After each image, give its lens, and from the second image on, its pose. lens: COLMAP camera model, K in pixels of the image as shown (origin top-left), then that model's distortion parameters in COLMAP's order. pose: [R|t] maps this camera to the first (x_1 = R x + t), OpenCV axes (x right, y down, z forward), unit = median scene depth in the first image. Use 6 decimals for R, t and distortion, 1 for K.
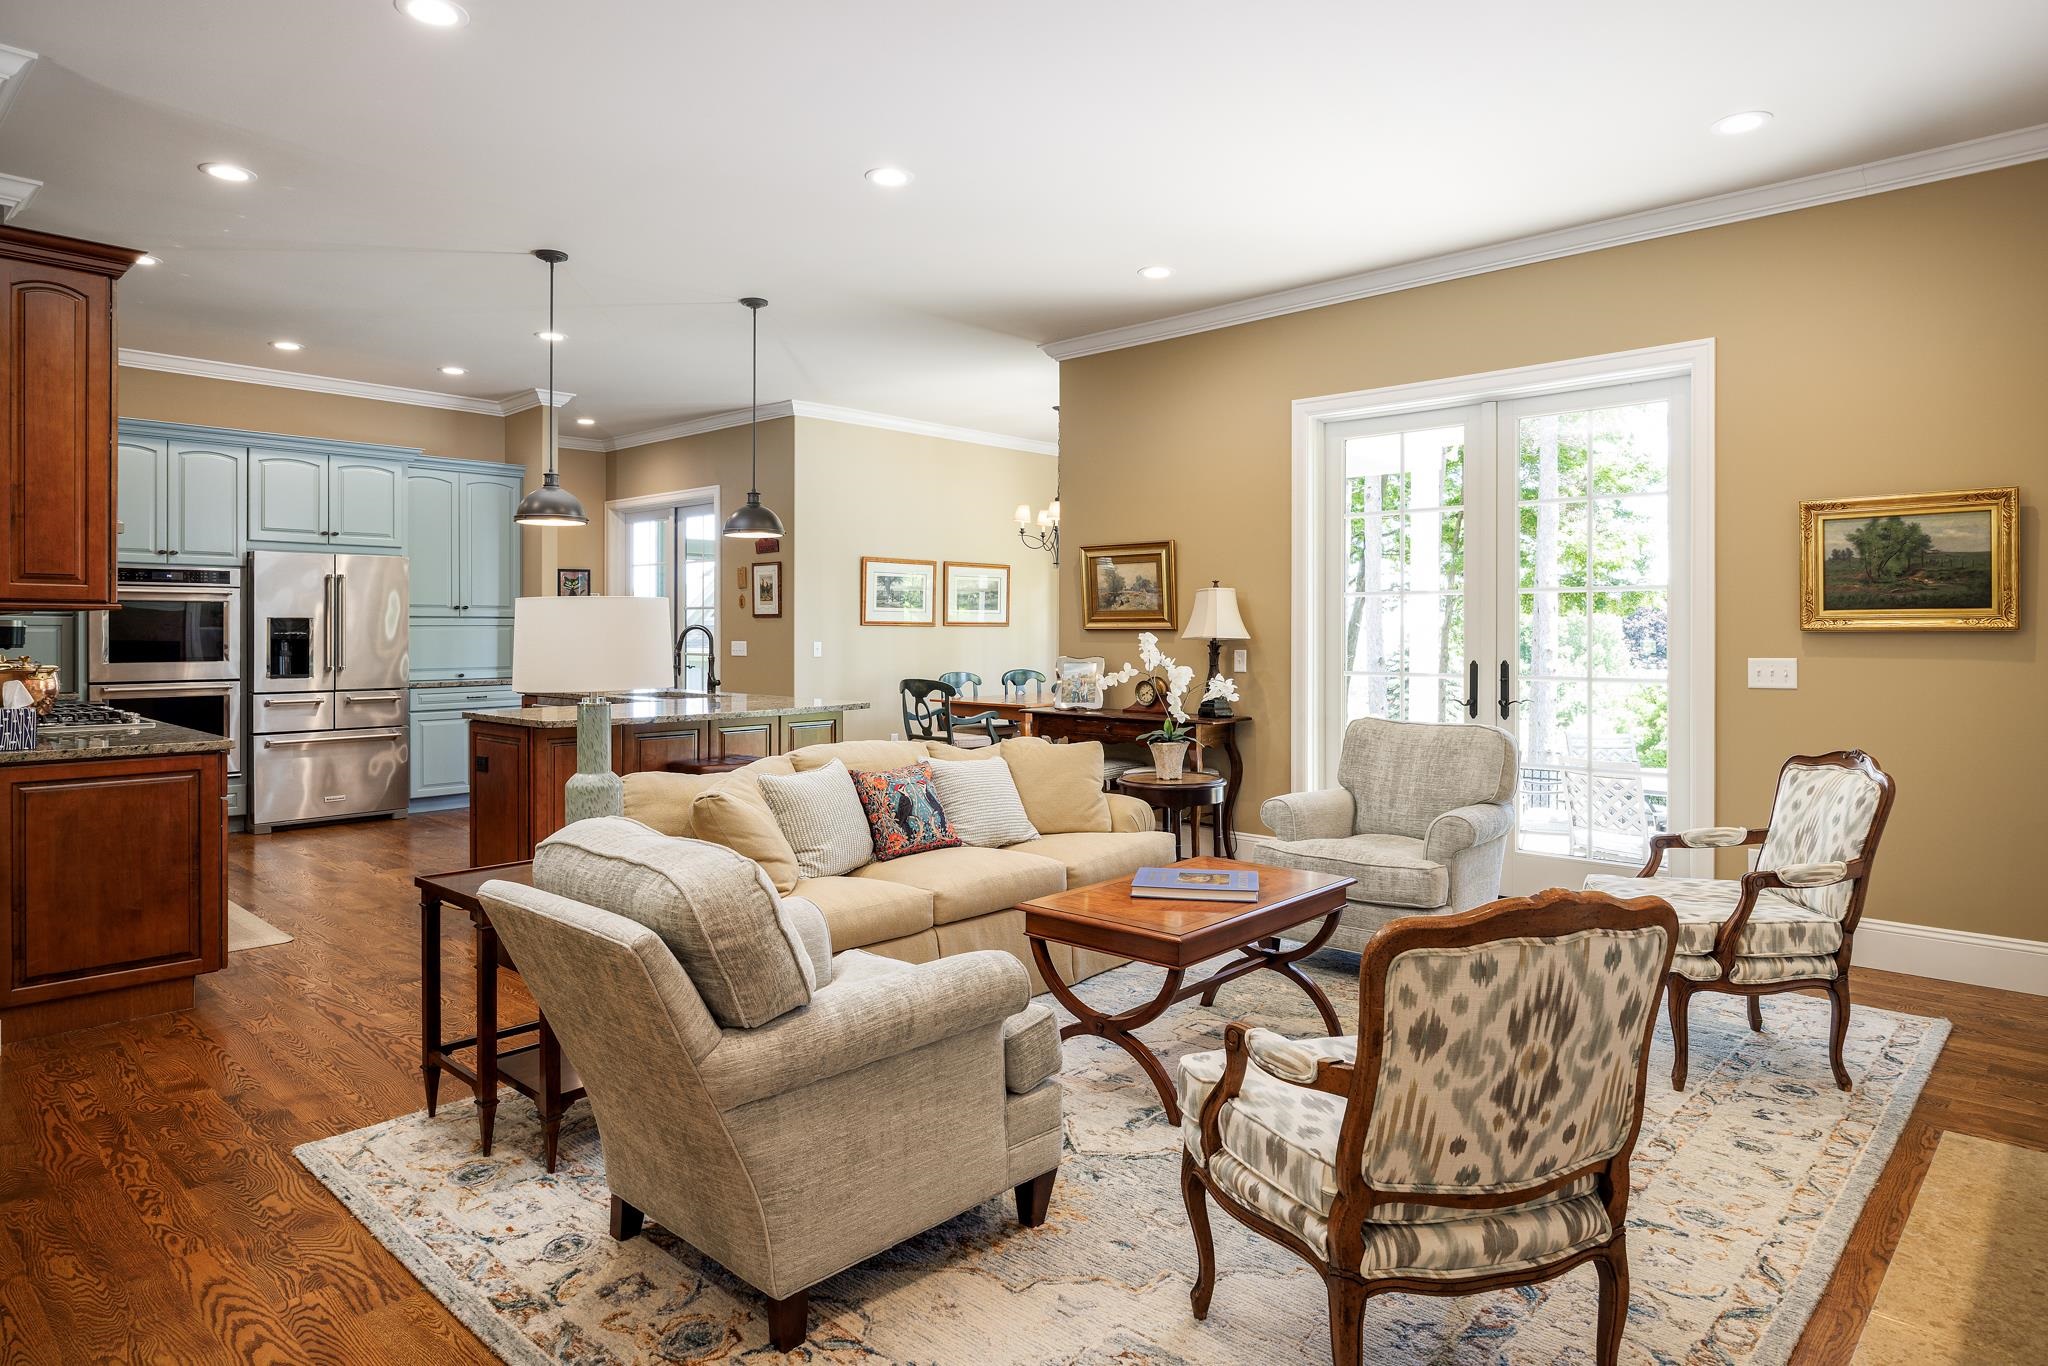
lens RADIAL K [[1197.7, 0, 1015.0], [0, 1197.7, 641.9], [0, 0, 1]] dist [-0.003756, -0.001342]
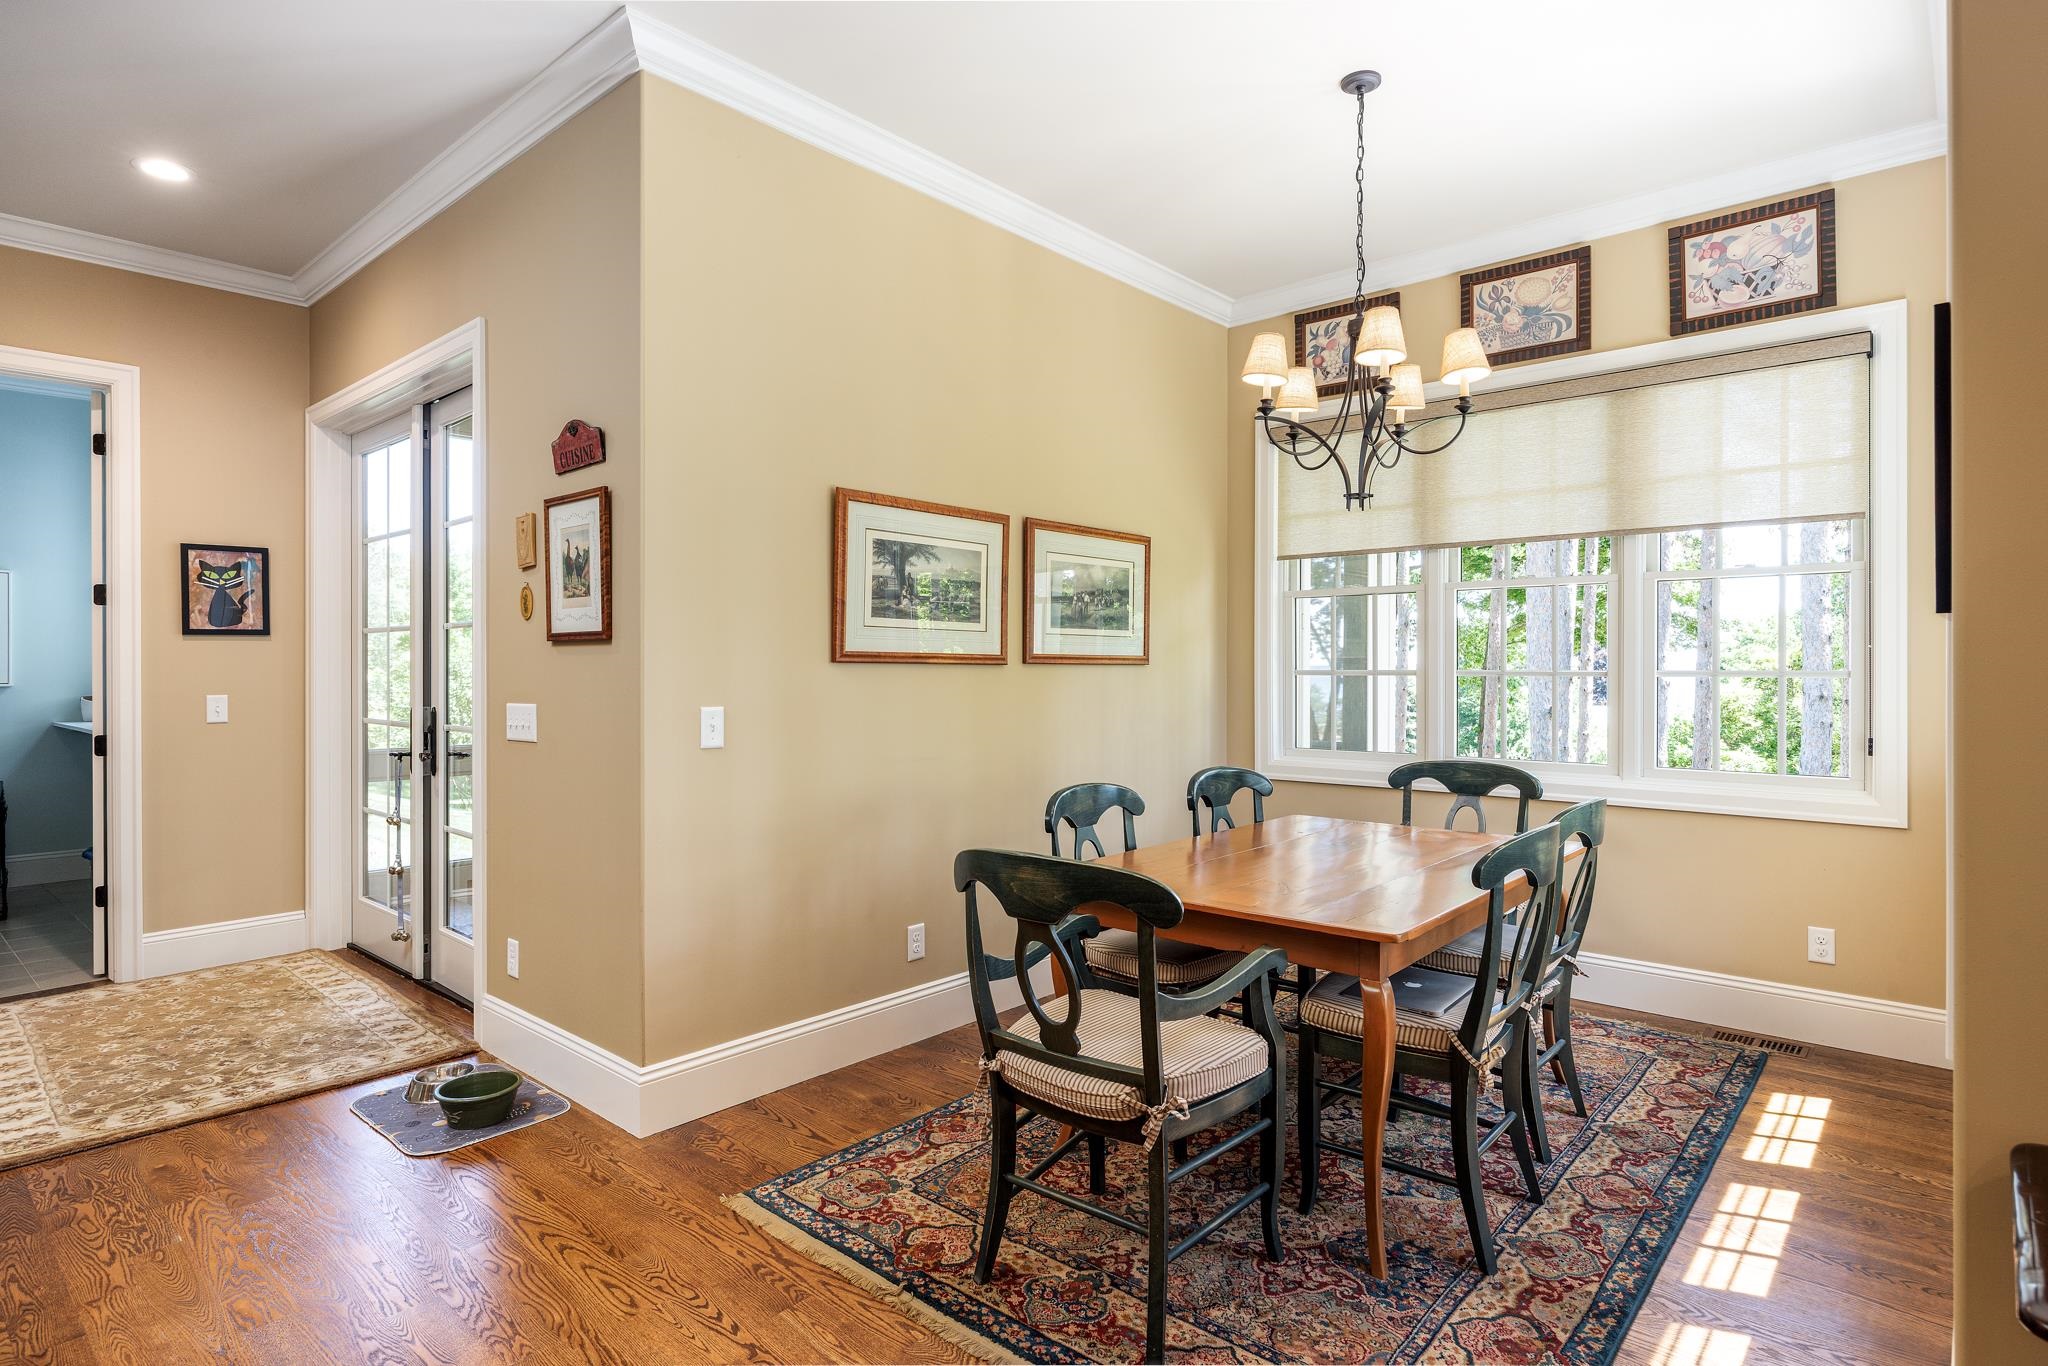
lens RADIAL K [[1092.7, 0, 1022.2], [0, 1092.7, 676.7], [0, 0, 1]] dist [-0.002651, -0.000394]
pose [[0.999633, -0.001861, 0.027042, -0.095845], [0.001956, 0.999992, -0.003509, -0.009752], [-0.027035, 0.003560, 0.999628, 0.805569]]
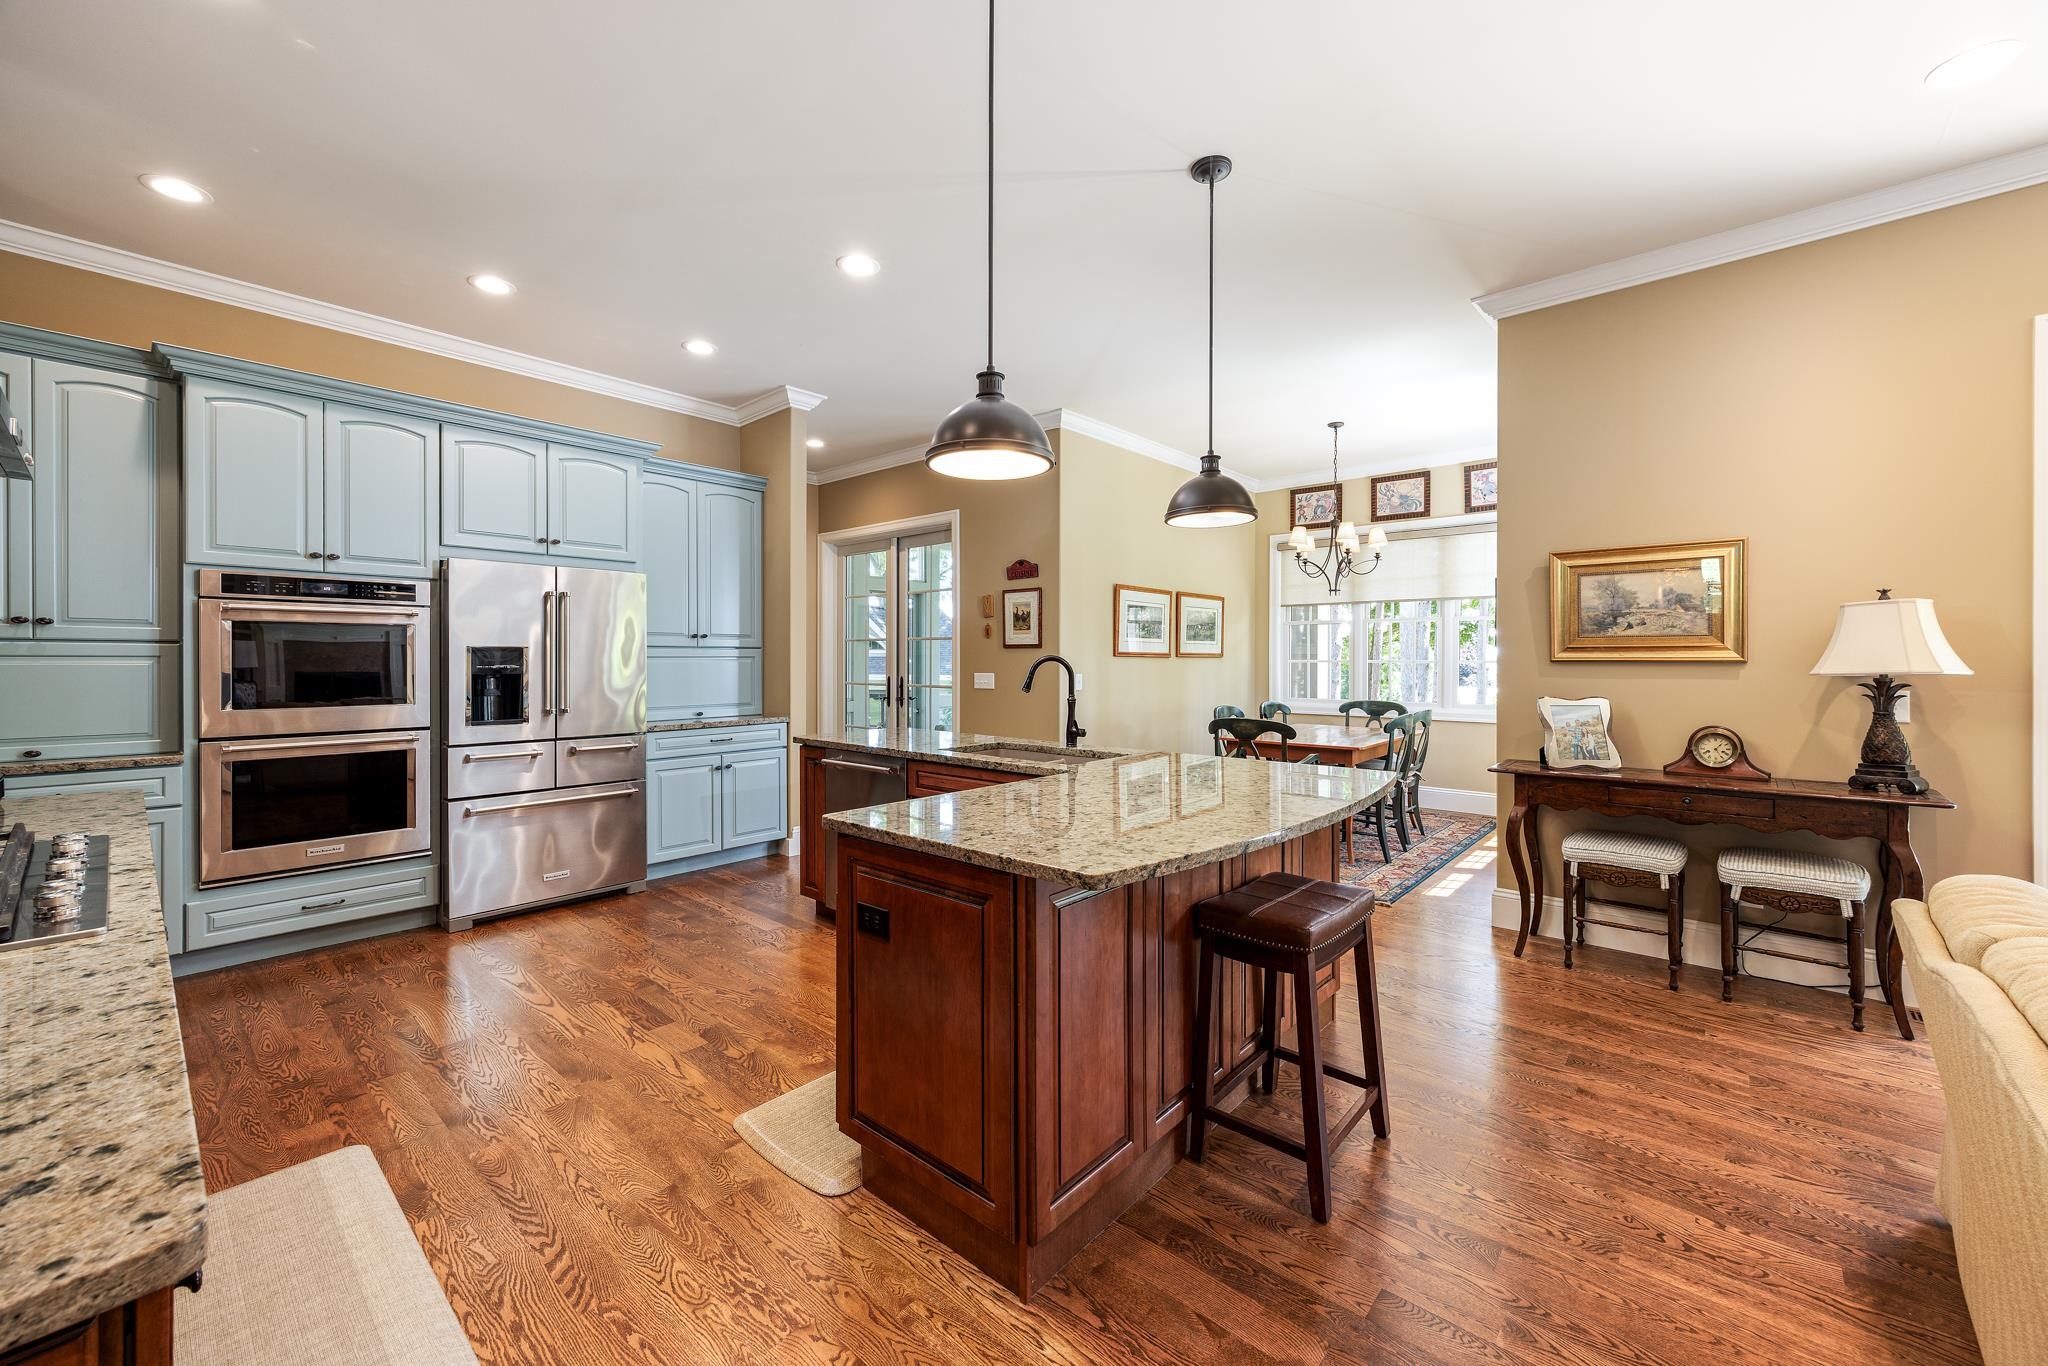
lens RADIAL K [[807.8, 0, 1027.6], [0, 807.8, 669.3], [0, 0, 1]] dist [0.000200, 0.000349]
pose [[0.999531, -0.001119, 0.030592, -0.272999], [0.001081, 0.999999, 0.001257, -0.005619], [-0.030593, -0.001223, 0.999531, 0.456413]]
